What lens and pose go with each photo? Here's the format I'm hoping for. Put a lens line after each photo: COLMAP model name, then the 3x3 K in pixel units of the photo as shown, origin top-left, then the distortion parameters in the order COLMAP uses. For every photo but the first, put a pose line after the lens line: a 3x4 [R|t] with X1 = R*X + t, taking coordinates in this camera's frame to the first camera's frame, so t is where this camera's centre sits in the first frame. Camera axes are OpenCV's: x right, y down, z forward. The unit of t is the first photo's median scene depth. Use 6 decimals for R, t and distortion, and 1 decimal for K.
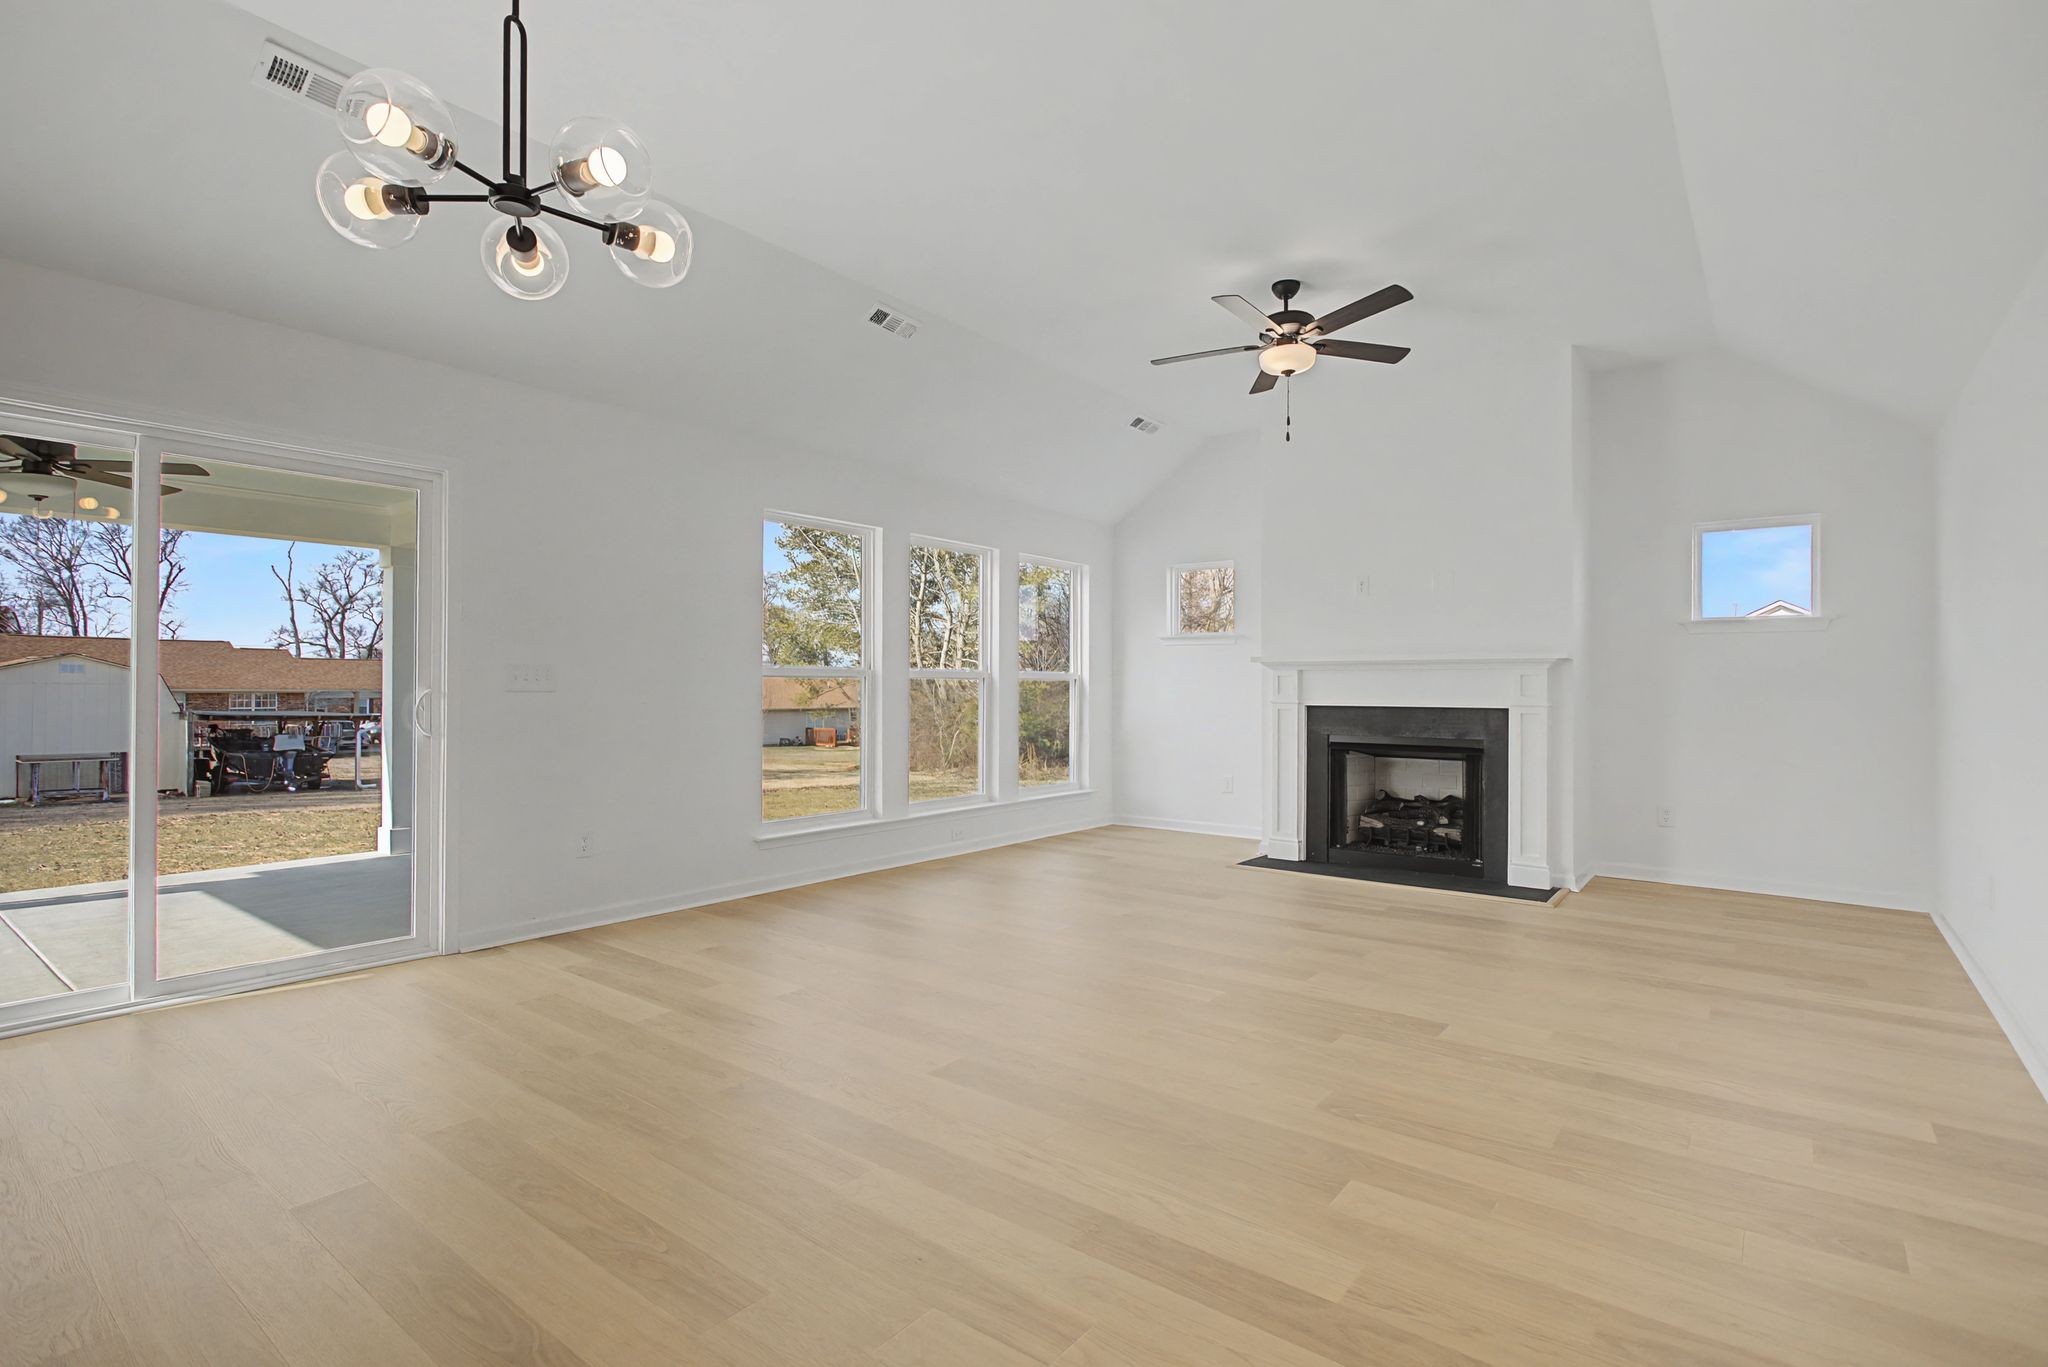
lens RADIAL K [[982.4, 0, 1024.0], [0, 982.4, 683.5], [0, 0, 1]] dist [-0.003798, 0.000156]
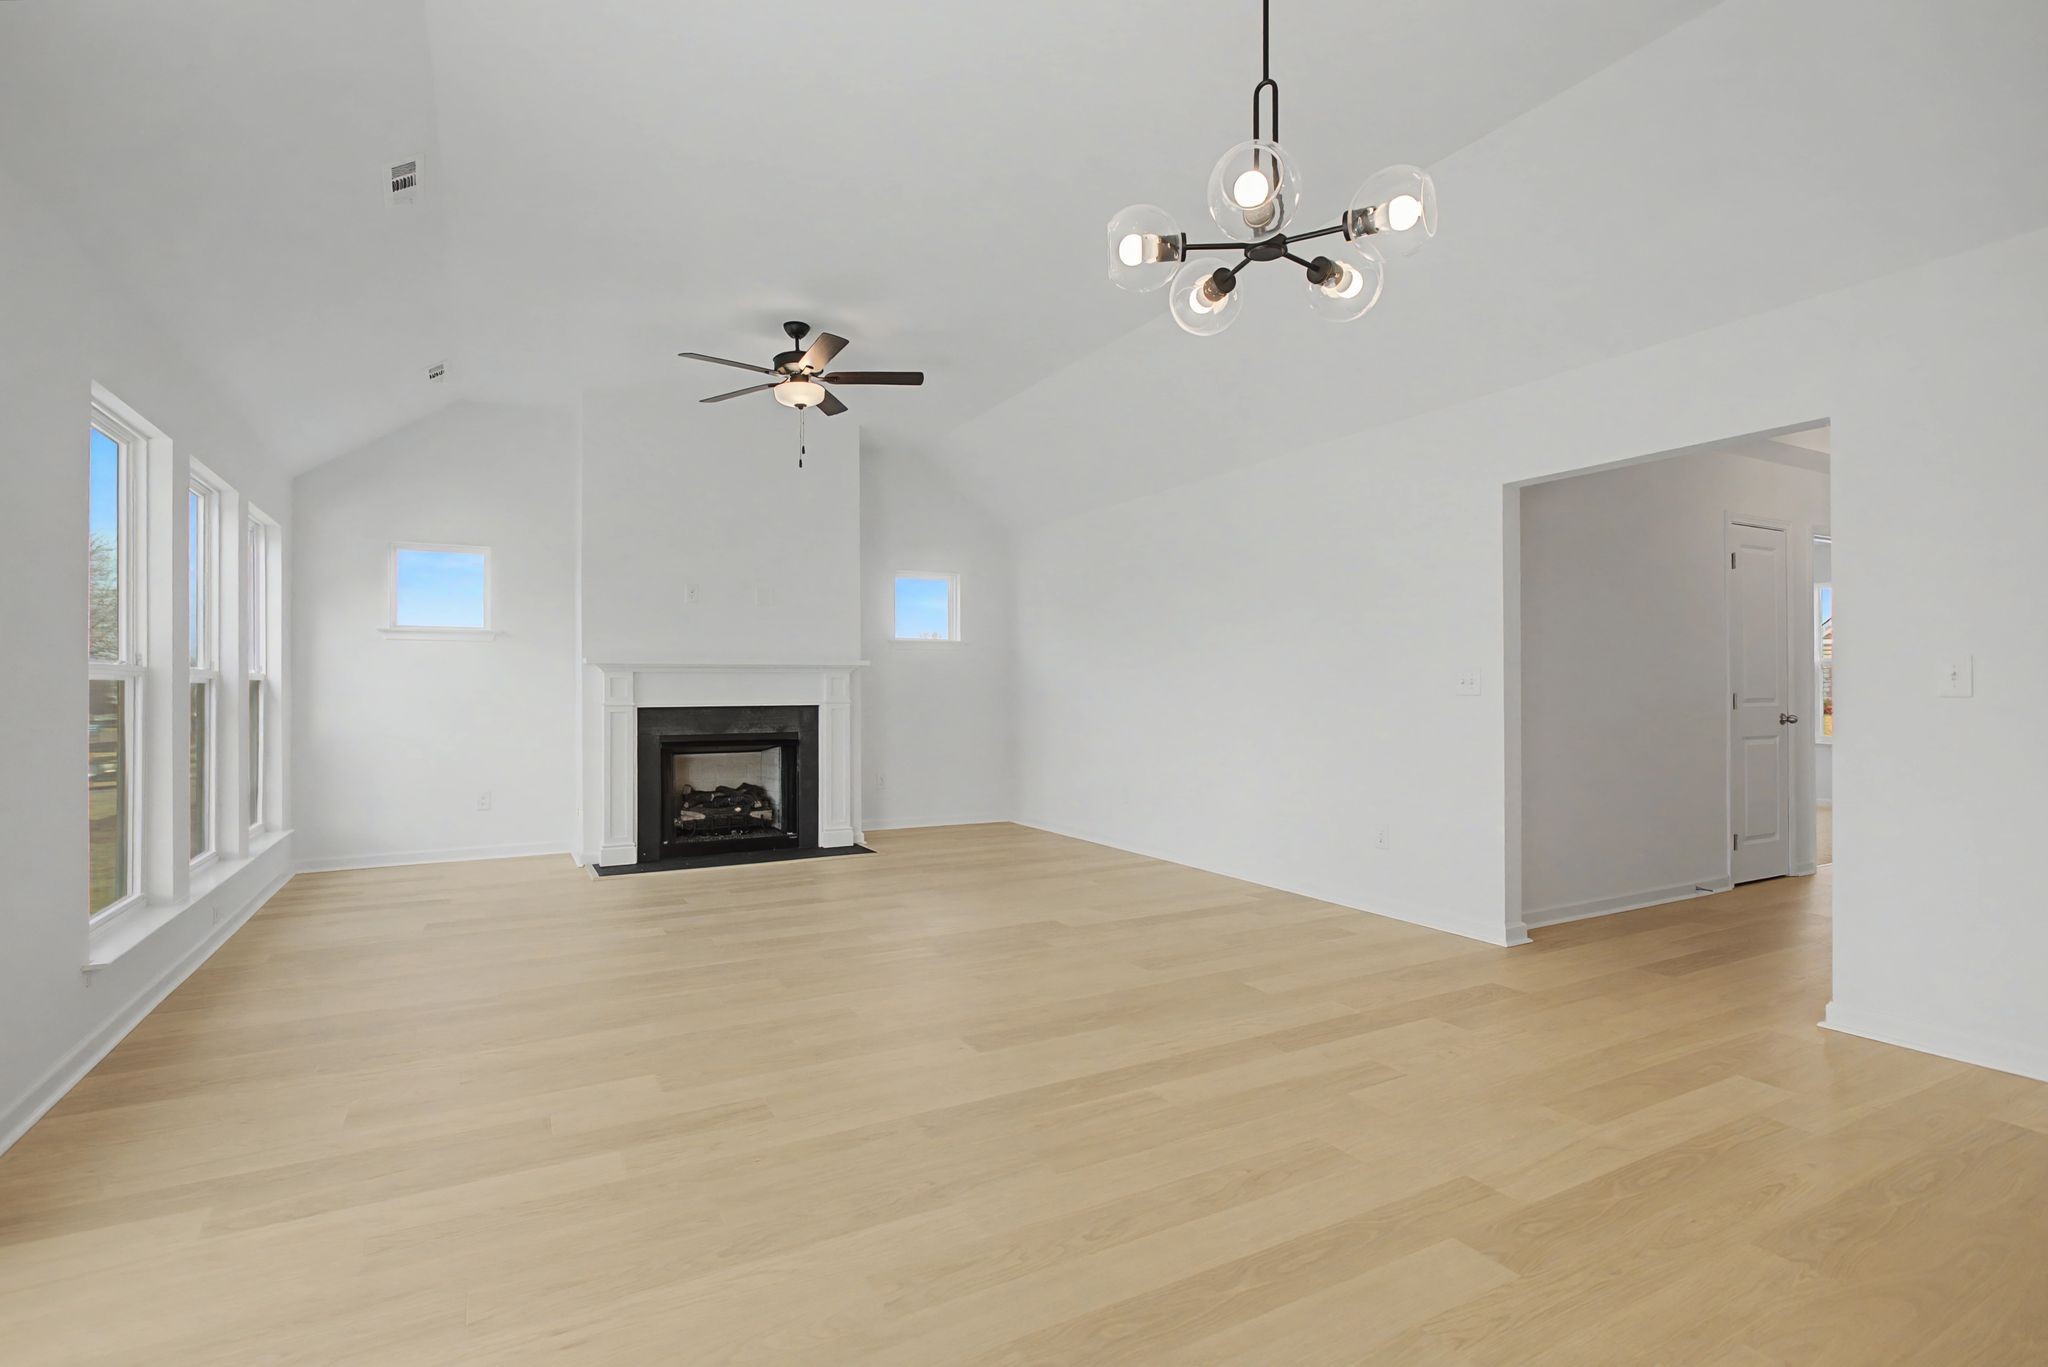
lens RADIAL K [[982.4, 0, 1024.0], [0, 982.4, 683.5], [0, 0, 1]] dist [-0.003798, 0.000156]
pose [[0.391050, -0.000775, 0.920369, -0.572085], [0.002597, 0.999997, -0.000261, -0.001172], [-0.920366, 0.002493, 0.391051, 0.291680]]
